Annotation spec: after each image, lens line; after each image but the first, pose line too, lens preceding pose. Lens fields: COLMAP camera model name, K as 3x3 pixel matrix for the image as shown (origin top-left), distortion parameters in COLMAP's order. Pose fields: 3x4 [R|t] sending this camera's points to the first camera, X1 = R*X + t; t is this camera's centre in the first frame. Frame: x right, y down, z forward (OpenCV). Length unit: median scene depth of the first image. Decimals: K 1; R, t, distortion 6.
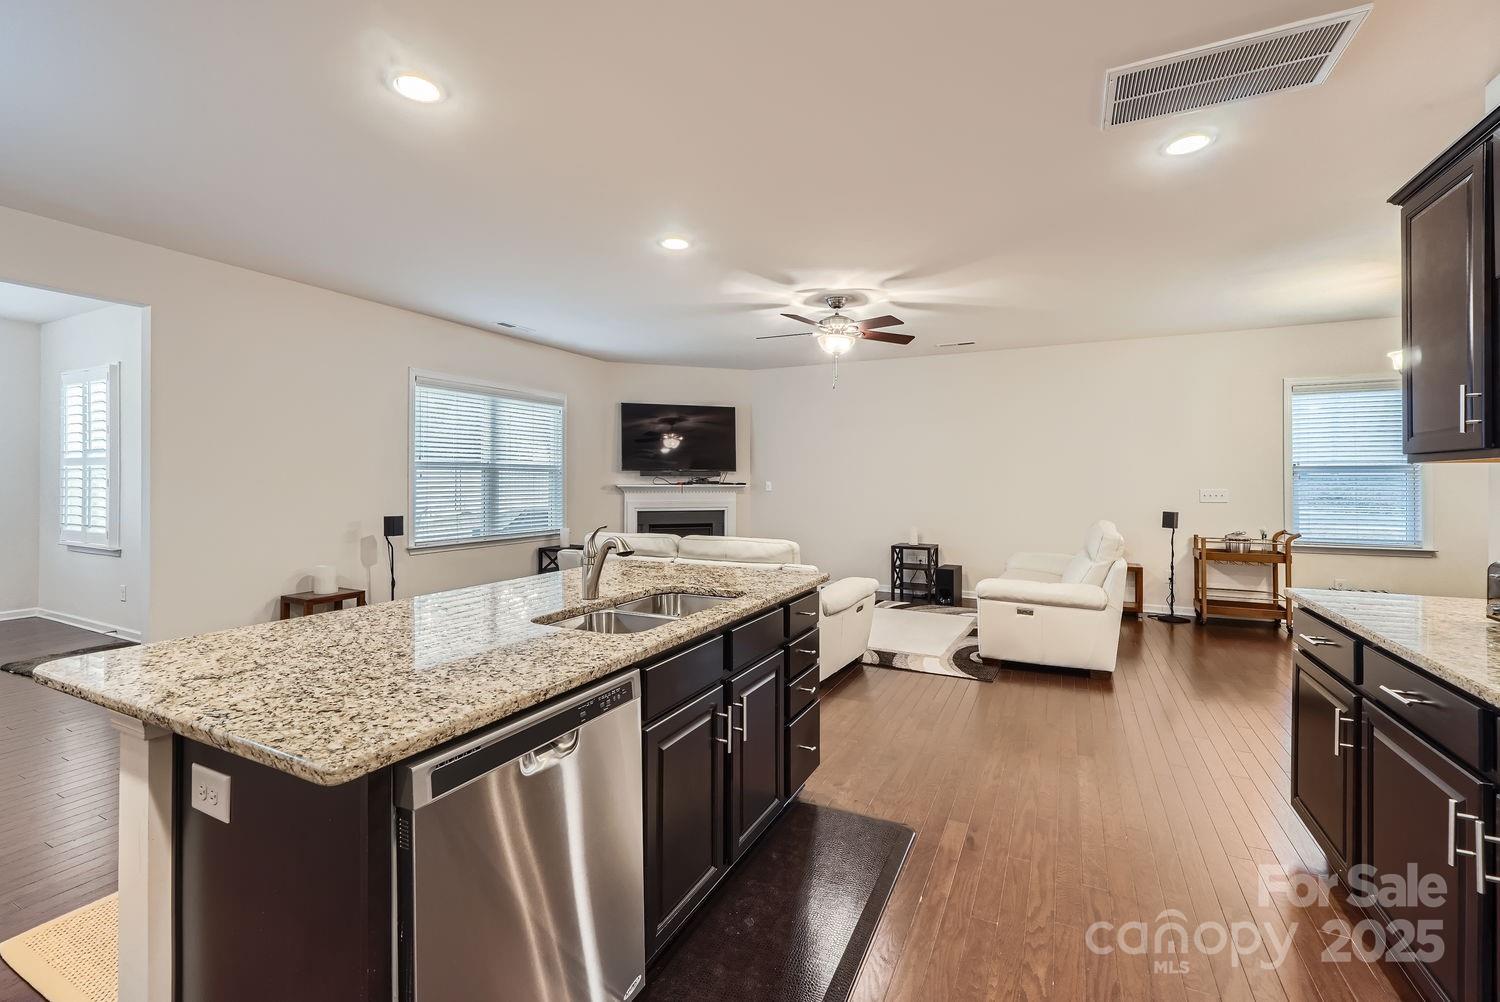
lens RADIAL K [[655.4, 0, 747.6], [0, 655.4, 493.8], [0, 0, 1]] dist [-0.004984, -0.000176]
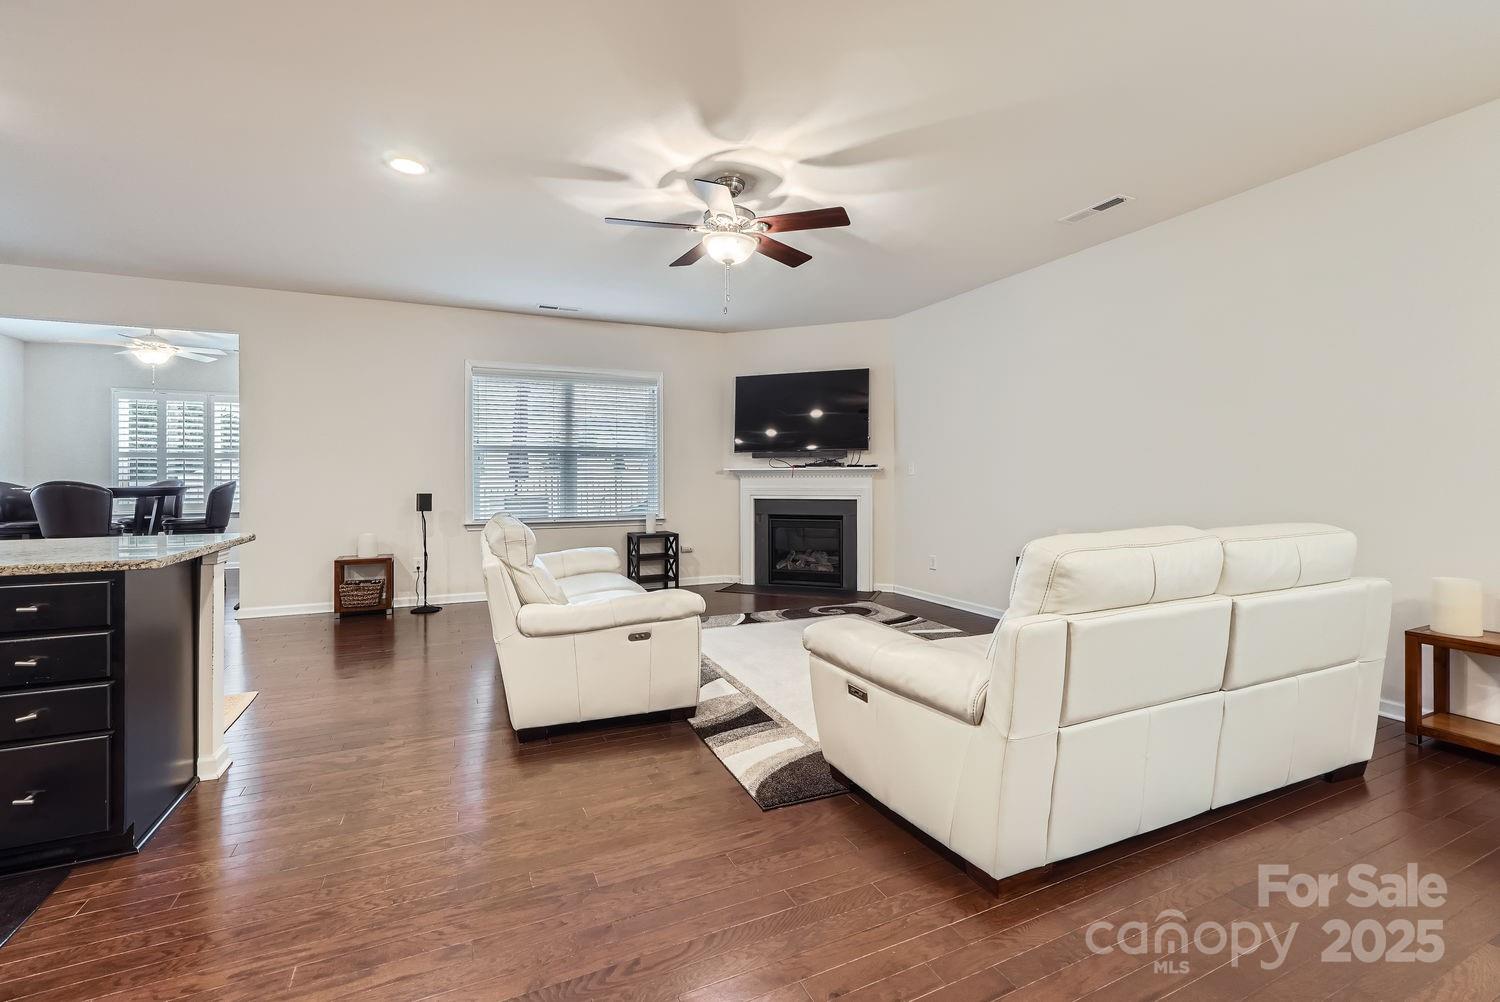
lens RADIAL K [[655.4, 0, 746.1], [0, 655.4, 487.9], [0, 0, 1]] dist [-0.004984, -0.000176]
pose [[0.777353, 0.004401, -0.629049, 0.460828], [-0.007651, 0.999968, -0.002458, 0.017850], [0.629018, 0.006723, 0.777362, 0.382392]]
